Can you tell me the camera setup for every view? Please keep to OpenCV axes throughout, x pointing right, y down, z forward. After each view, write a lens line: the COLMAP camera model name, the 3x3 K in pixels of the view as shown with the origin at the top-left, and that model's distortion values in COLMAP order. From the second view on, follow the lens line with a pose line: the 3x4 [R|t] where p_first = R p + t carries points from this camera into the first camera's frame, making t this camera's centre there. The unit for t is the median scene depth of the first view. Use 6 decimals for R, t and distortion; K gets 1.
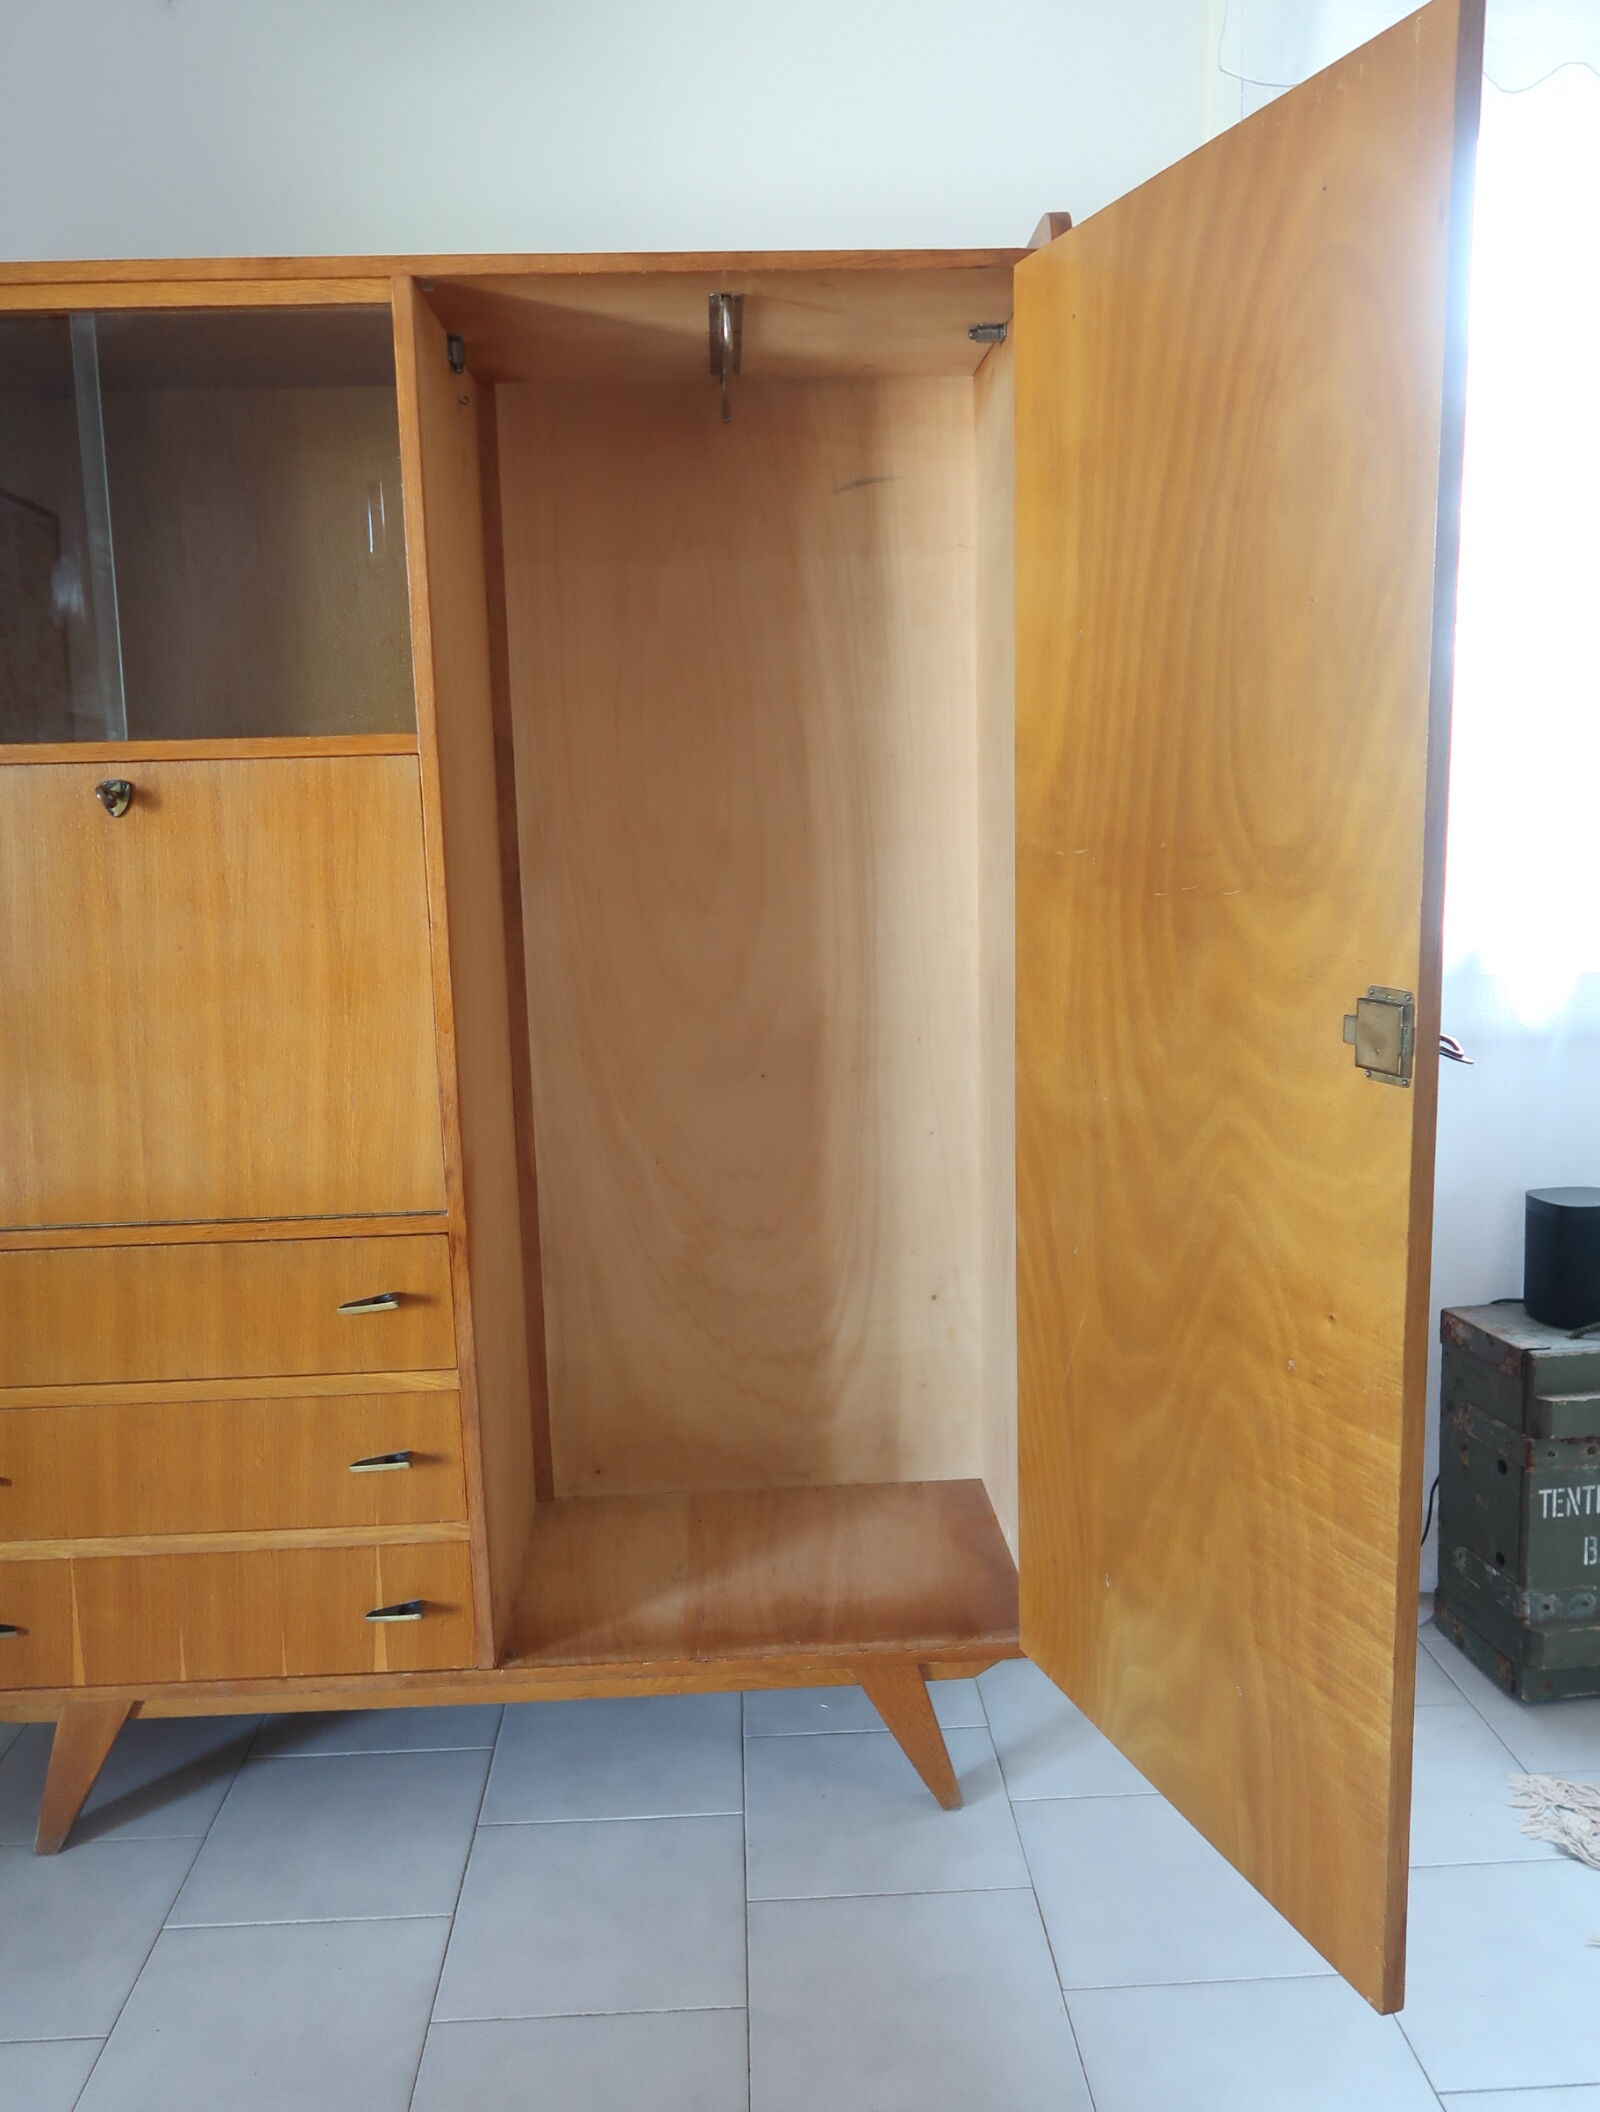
lens RADIAL K [[1662.1, 0, 792.0], [0, 1662.1, 1078.3], [0, 0, 1]] dist [-0.028188, 0.016197]
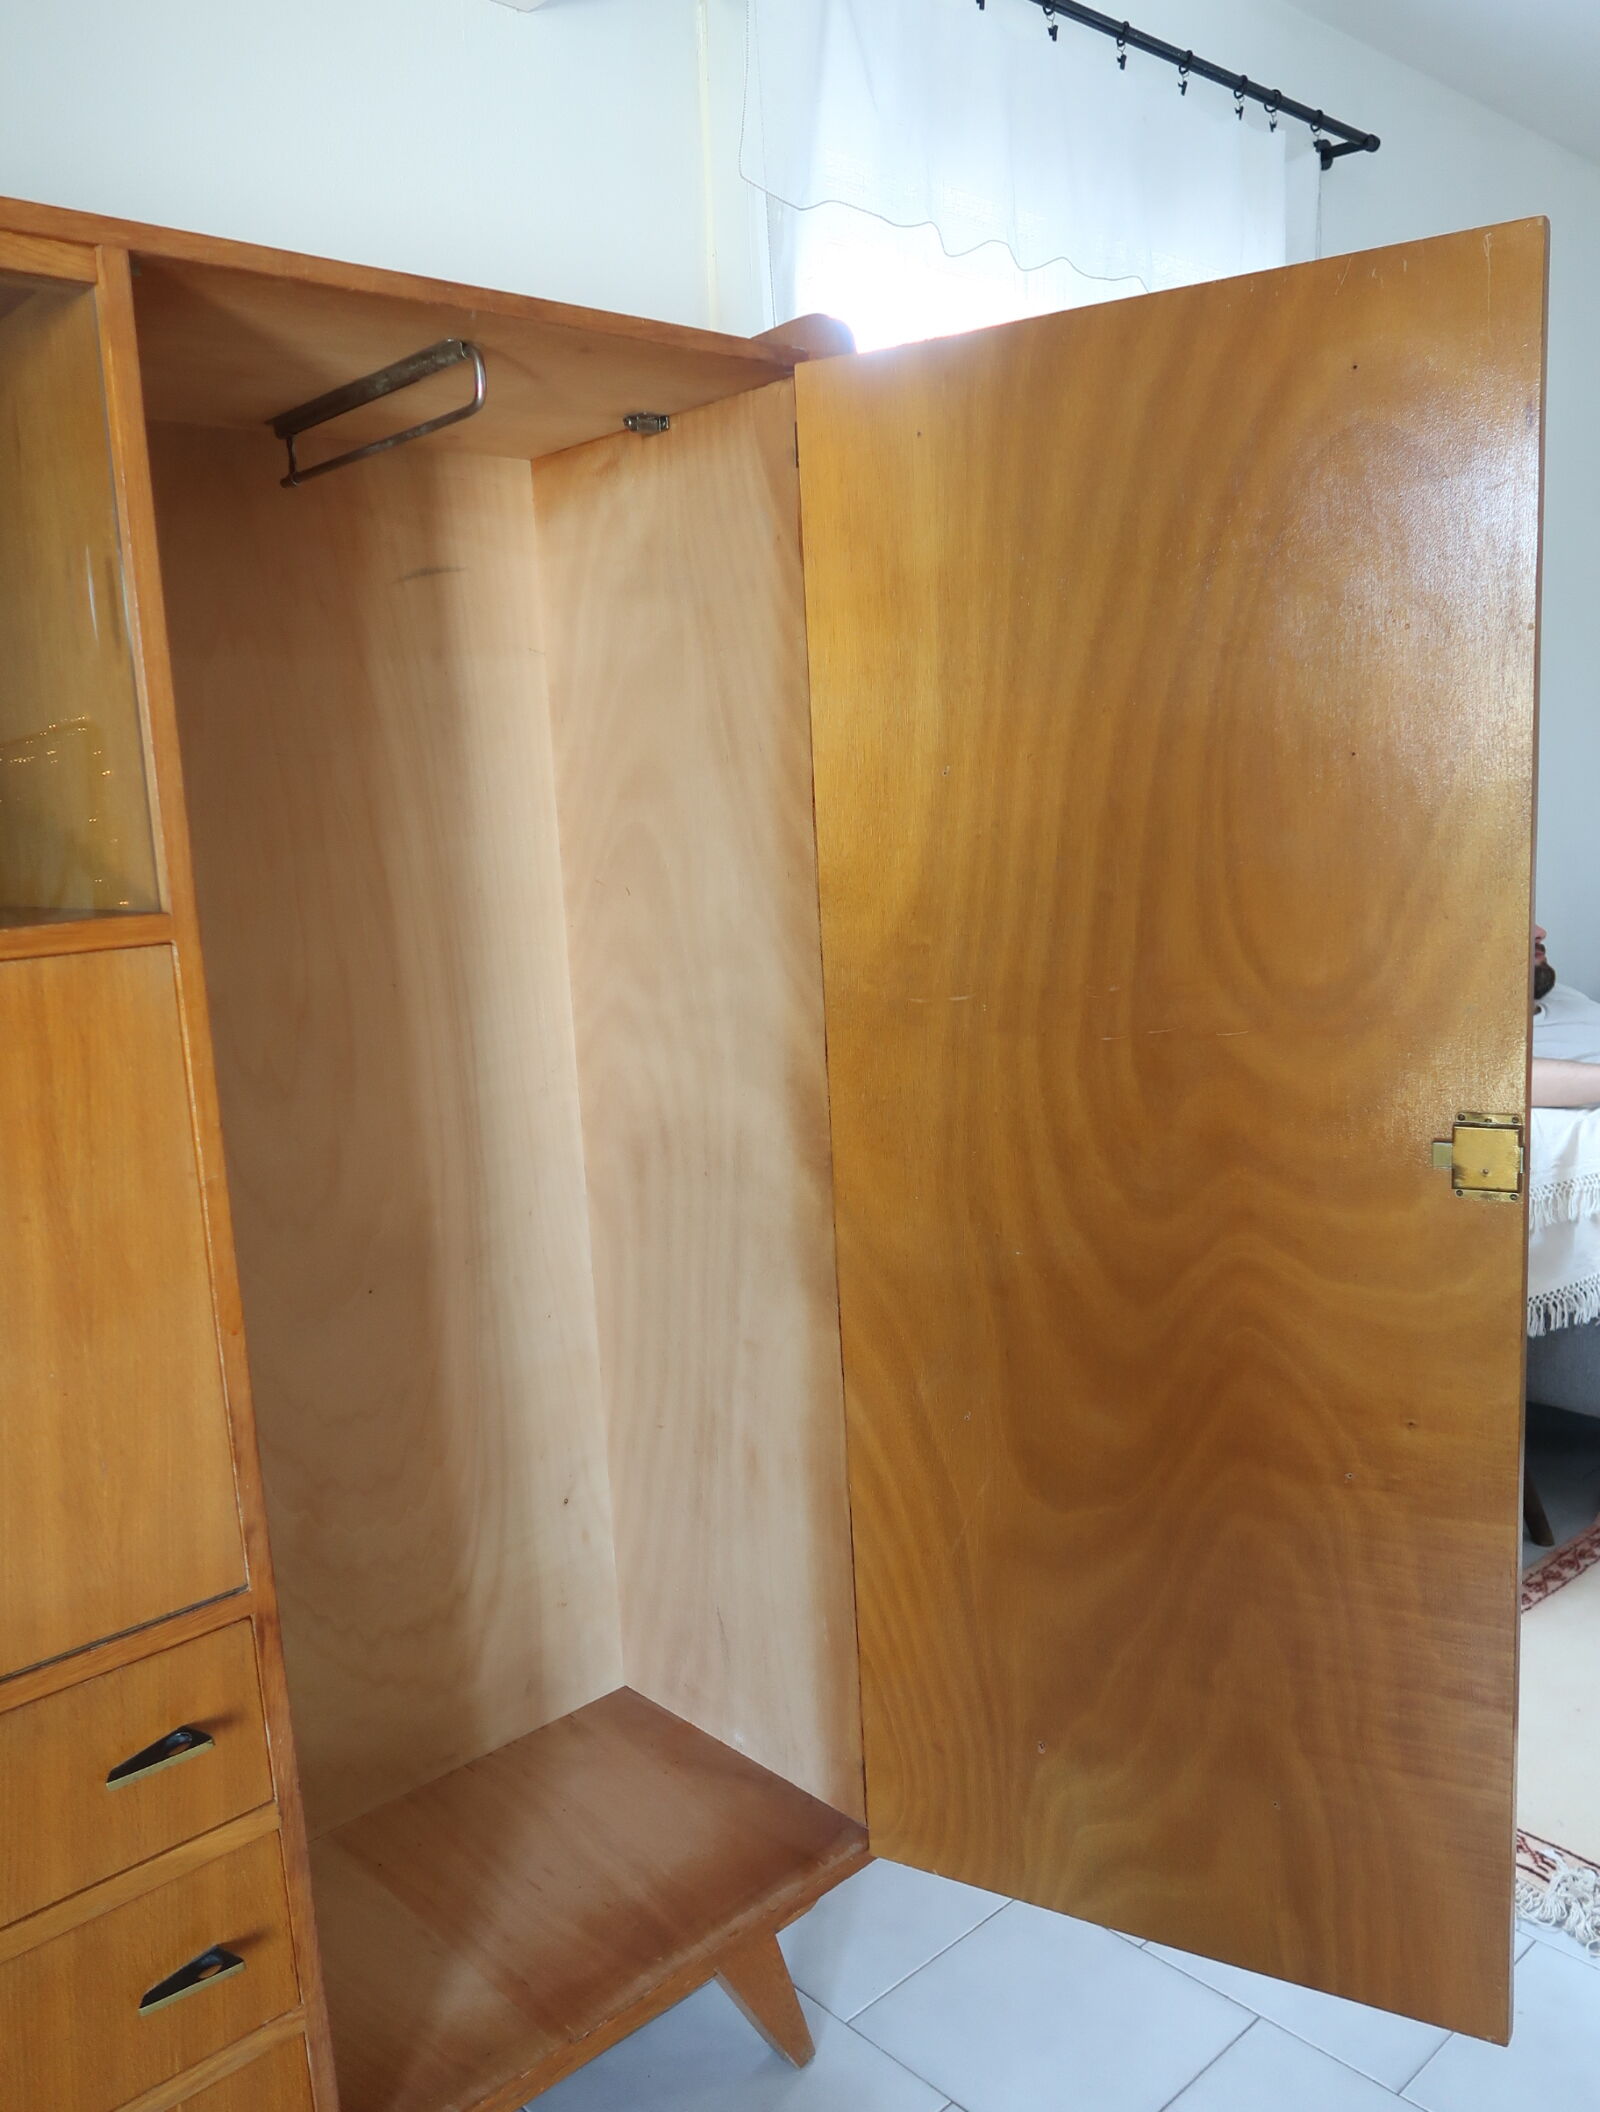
lens RADIAL K [[1662.1, 0, 788.1], [0, 1662.1, 1075.3], [0, 0, 1]] dist [-0.028188, 0.016197]
pose [[0.762632, -0.123232, 0.634985, -0.450244], [0.147626, 0.988935, 0.014621, -0.108877], [-0.629761, 0.082590, 0.772386, 0.302582]]
